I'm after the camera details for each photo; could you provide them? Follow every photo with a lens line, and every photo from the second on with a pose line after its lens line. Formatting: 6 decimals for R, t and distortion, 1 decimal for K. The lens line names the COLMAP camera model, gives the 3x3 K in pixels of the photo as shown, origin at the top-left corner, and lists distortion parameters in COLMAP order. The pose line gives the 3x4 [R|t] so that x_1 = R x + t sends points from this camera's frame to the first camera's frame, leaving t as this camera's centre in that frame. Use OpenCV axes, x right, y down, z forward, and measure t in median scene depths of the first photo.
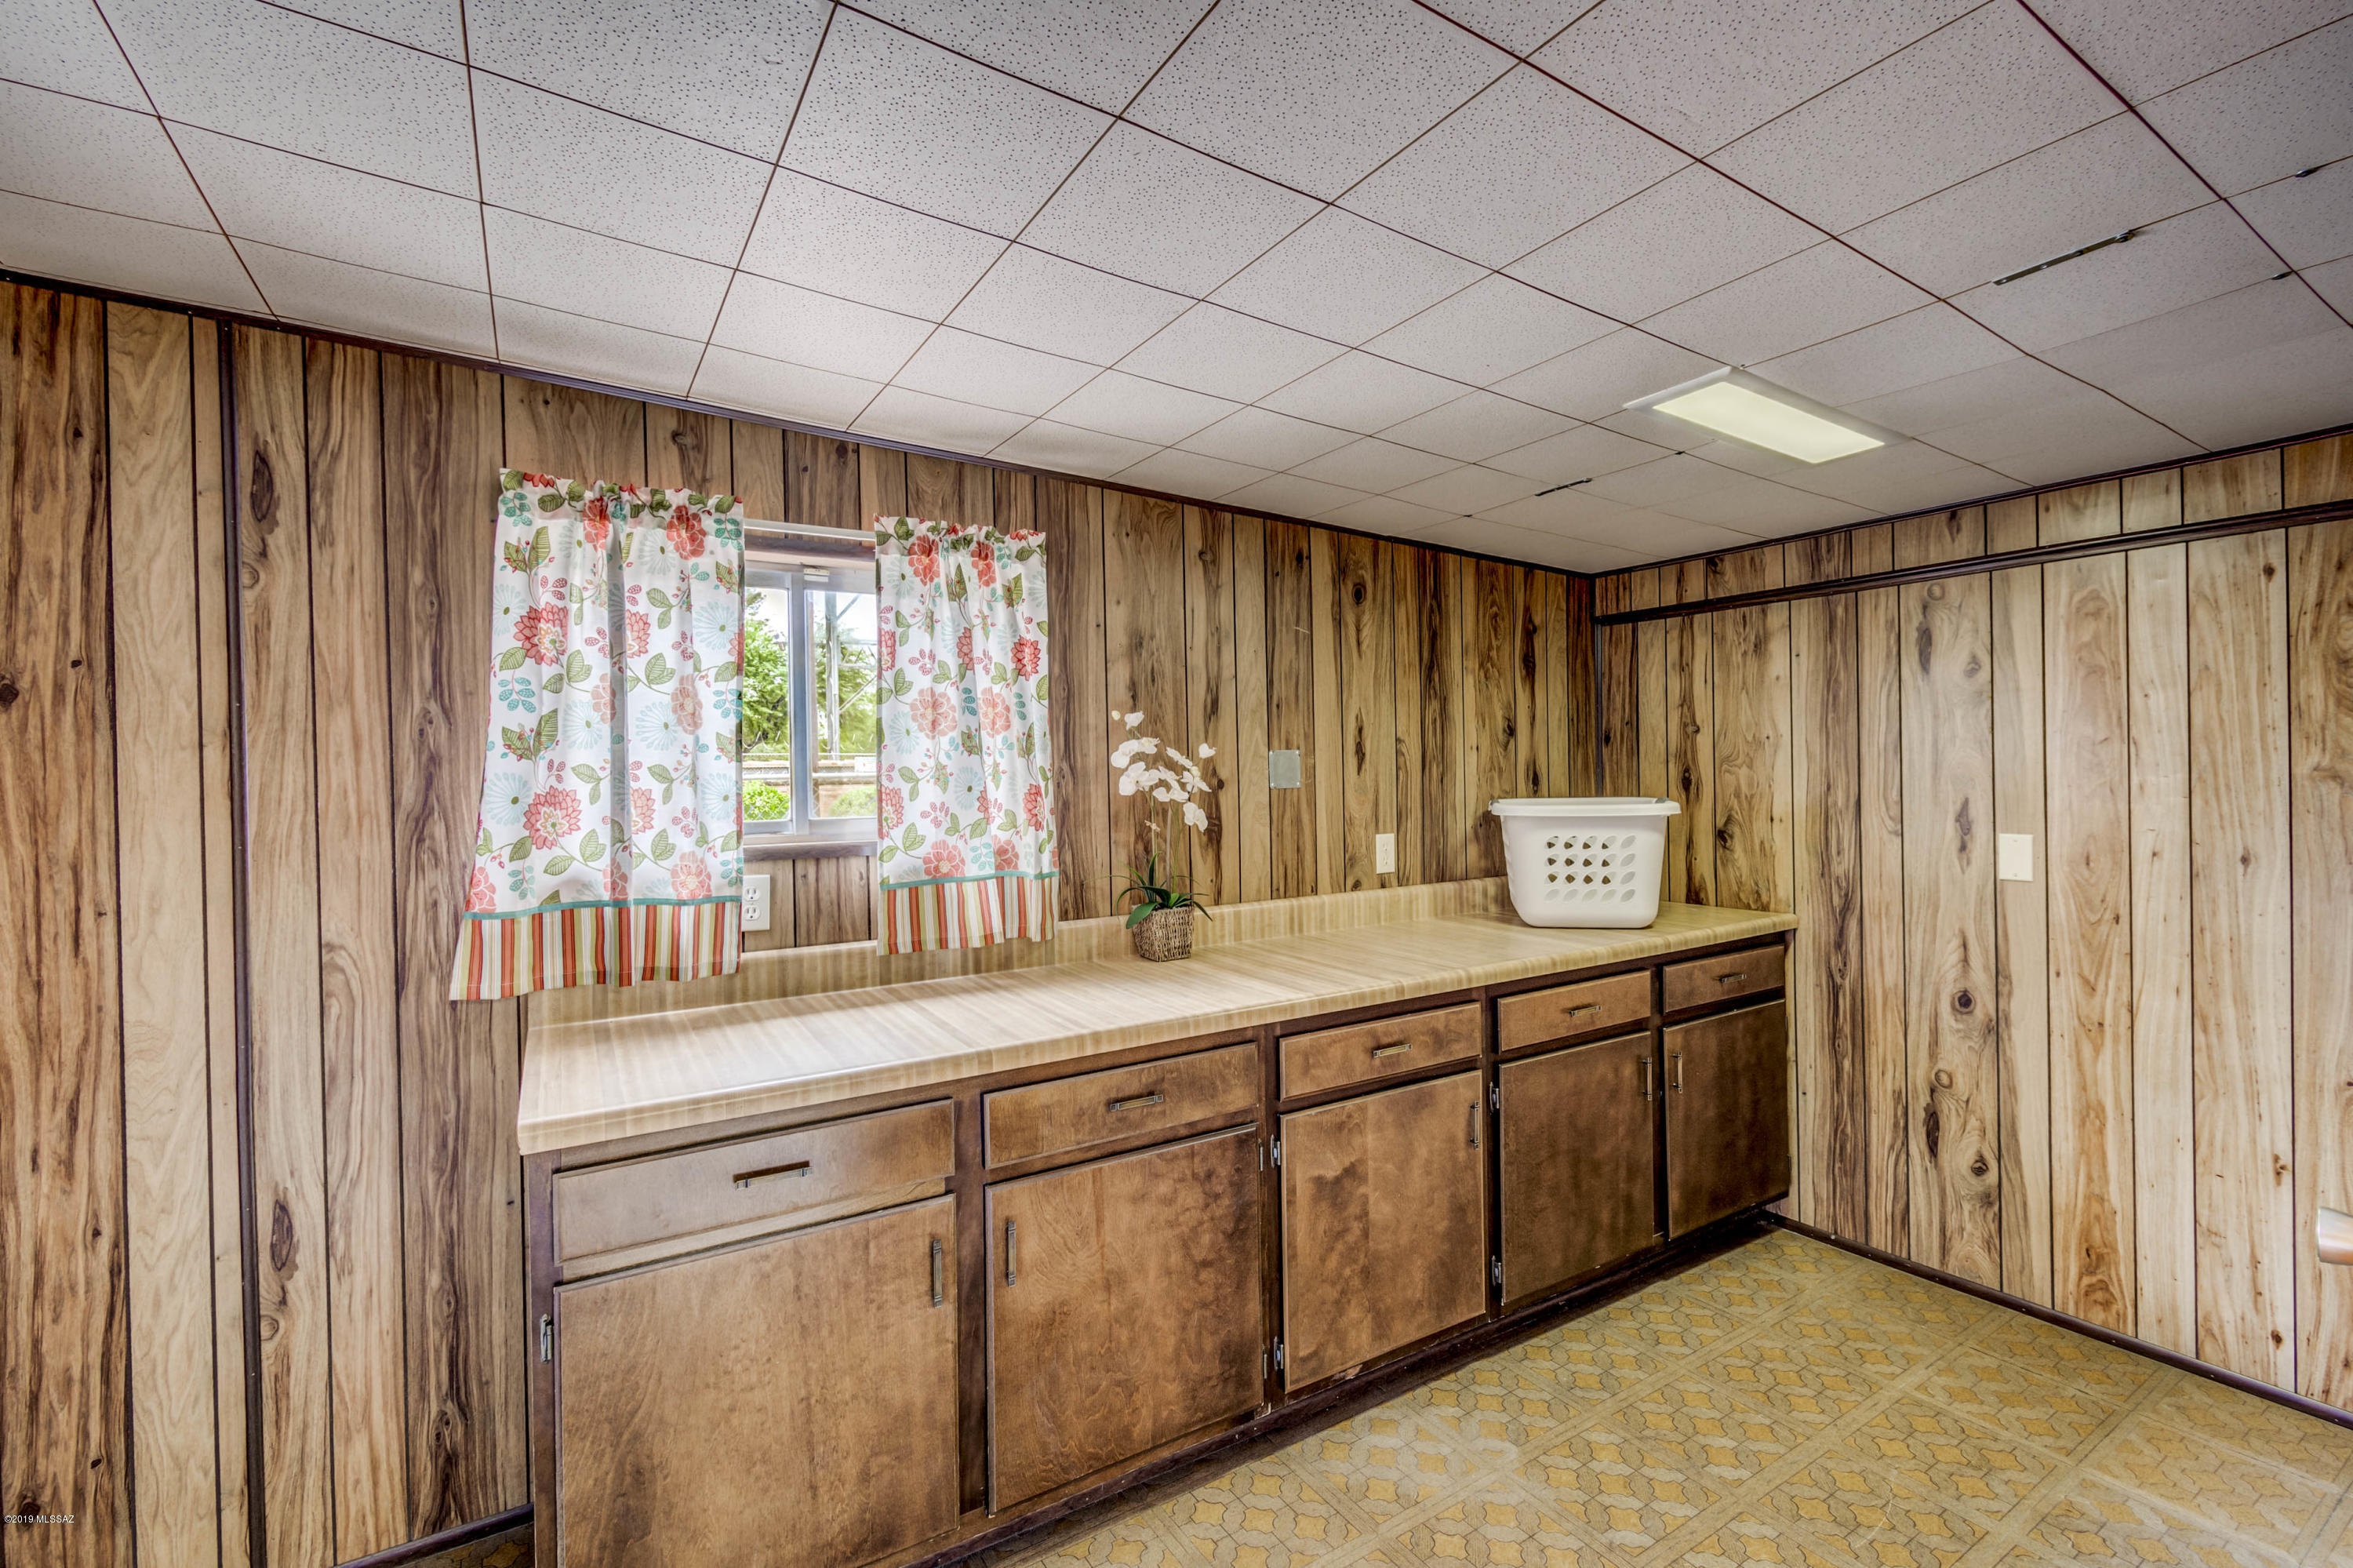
lens RADIAL K [[1003.7, 0, 1168.8], [0, 1003.7, 779.4], [0, 0, 1]] dist [-0.008506, -0.000781]
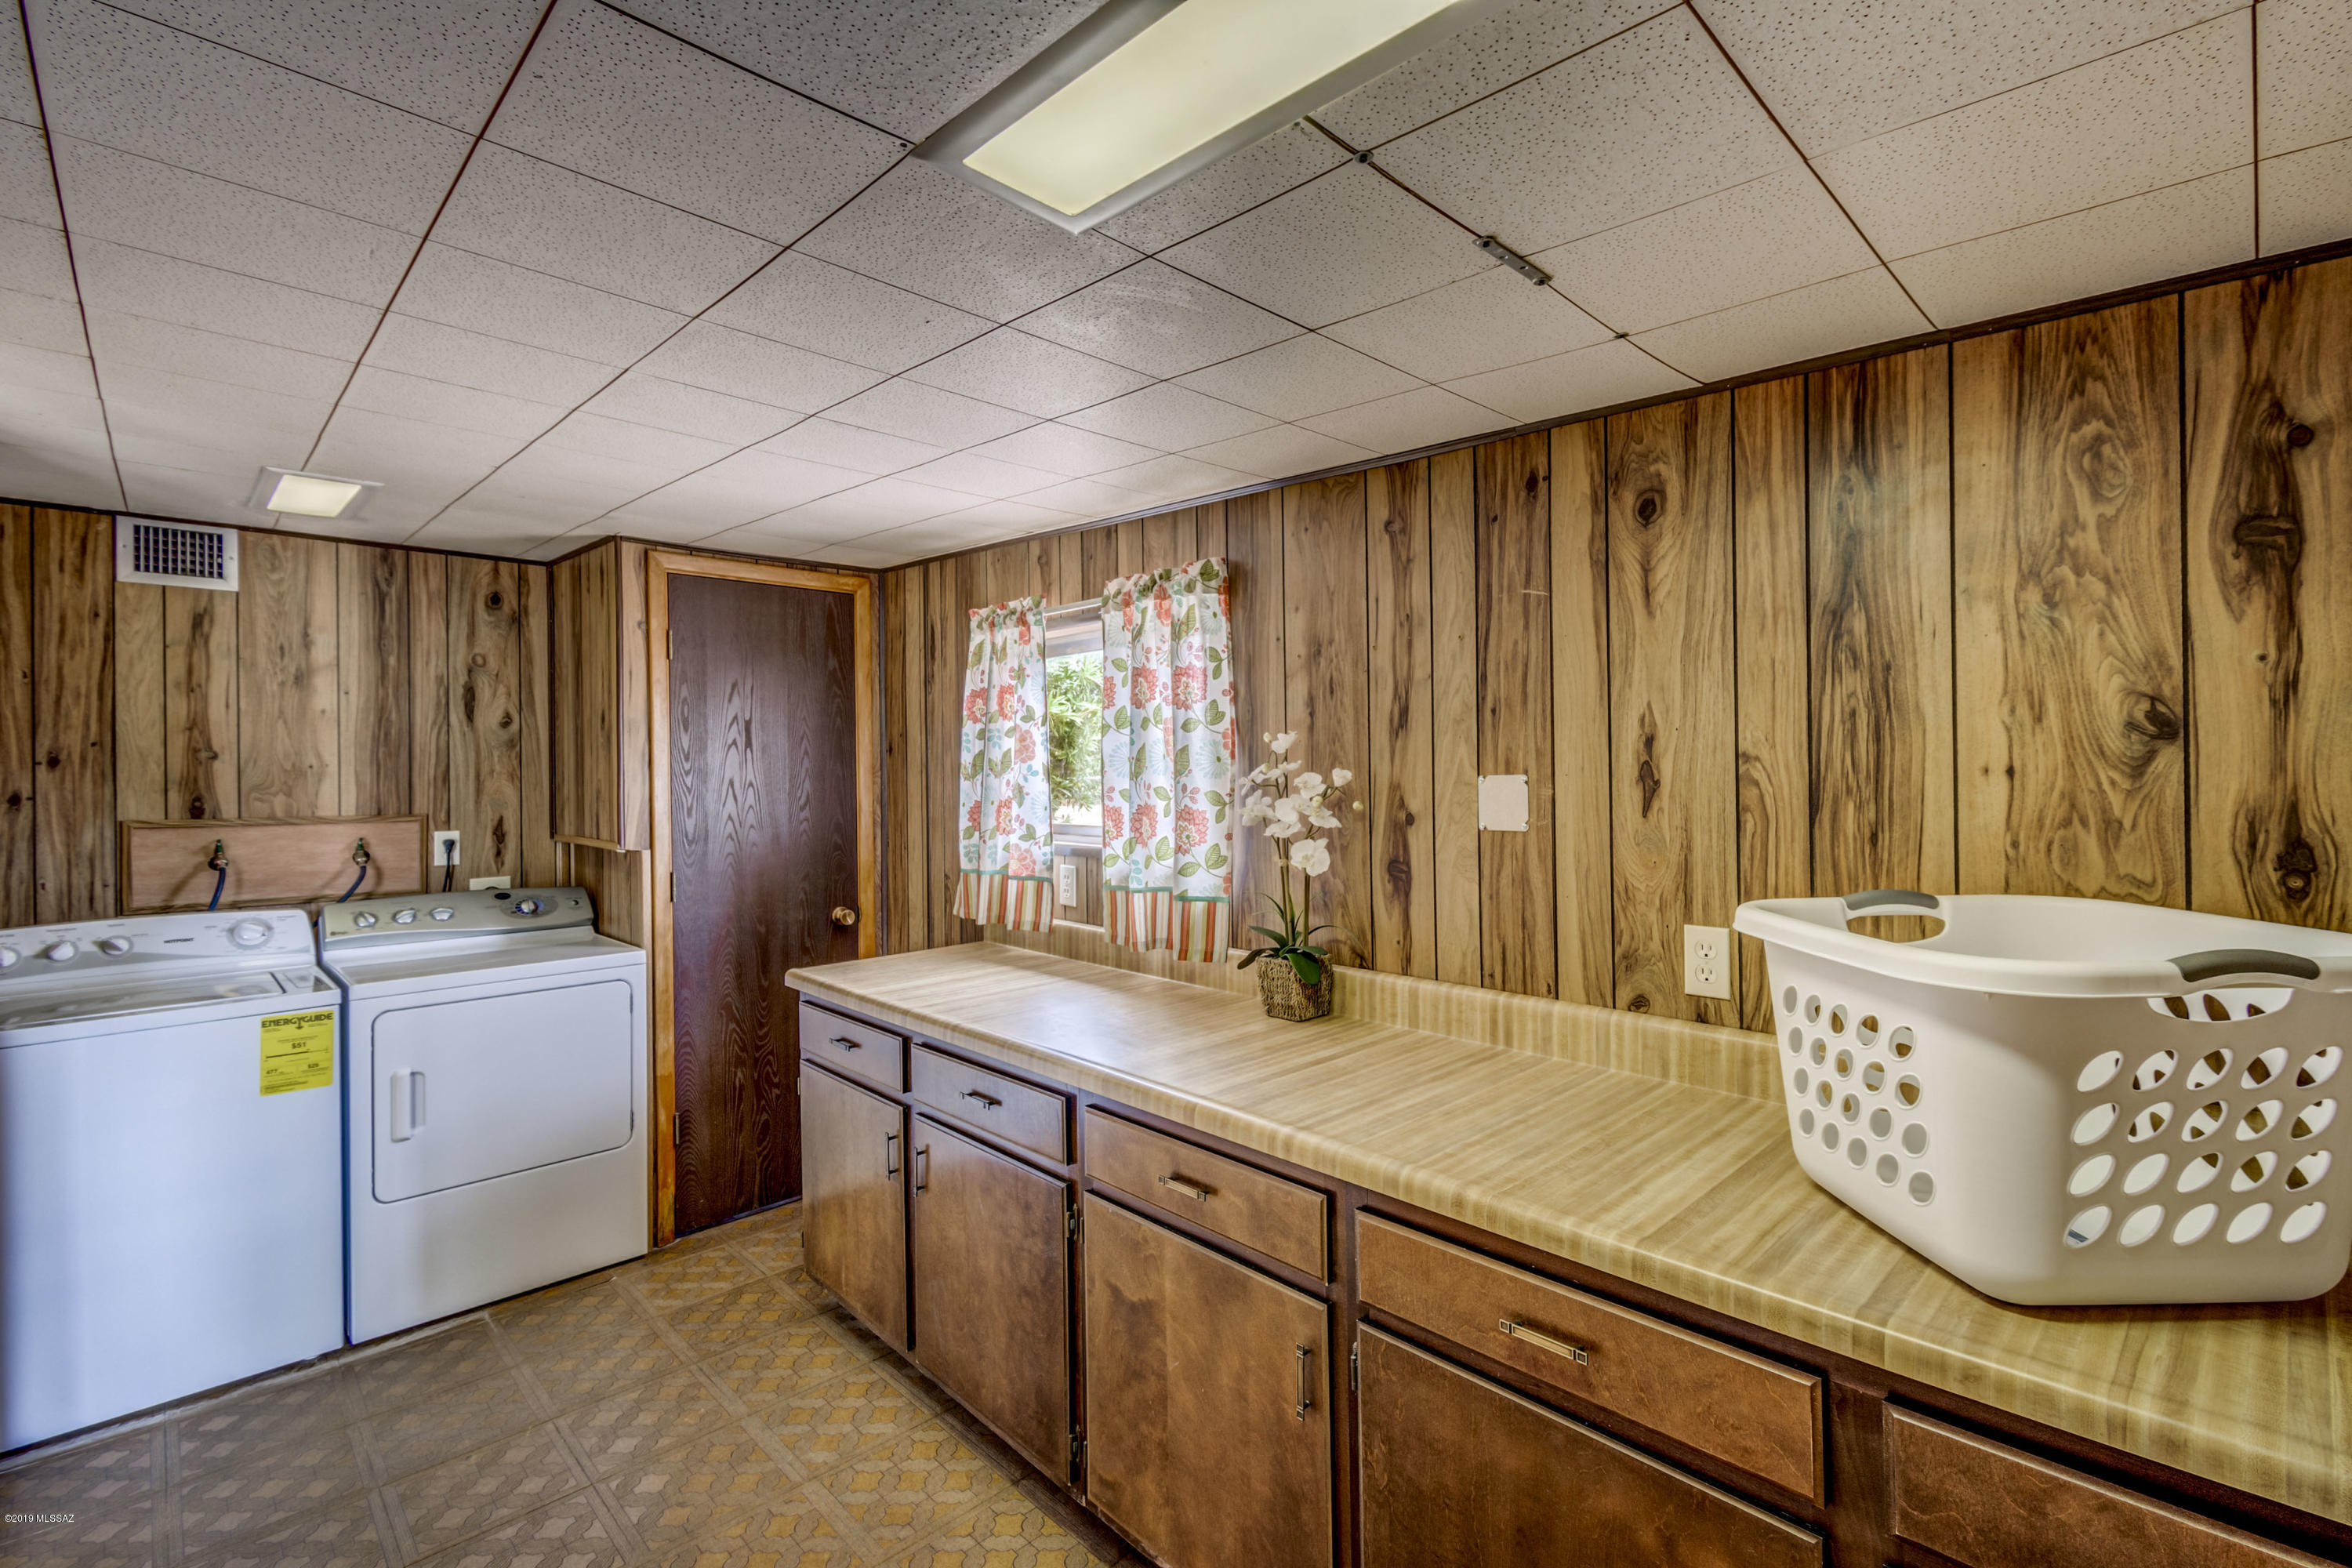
lens RADIAL K [[1026.5, 0, 1179.2], [0, 1026.5, 761.6], [0, 0, 1]] dist [0.002275, -0.000140]
pose [[0.231581, 0.012780, -0.972732, 0.773446], [0.005219, 0.999883, 0.014379, -0.051264], [0.972802, -0.008406, 0.231487, 0.648304]]
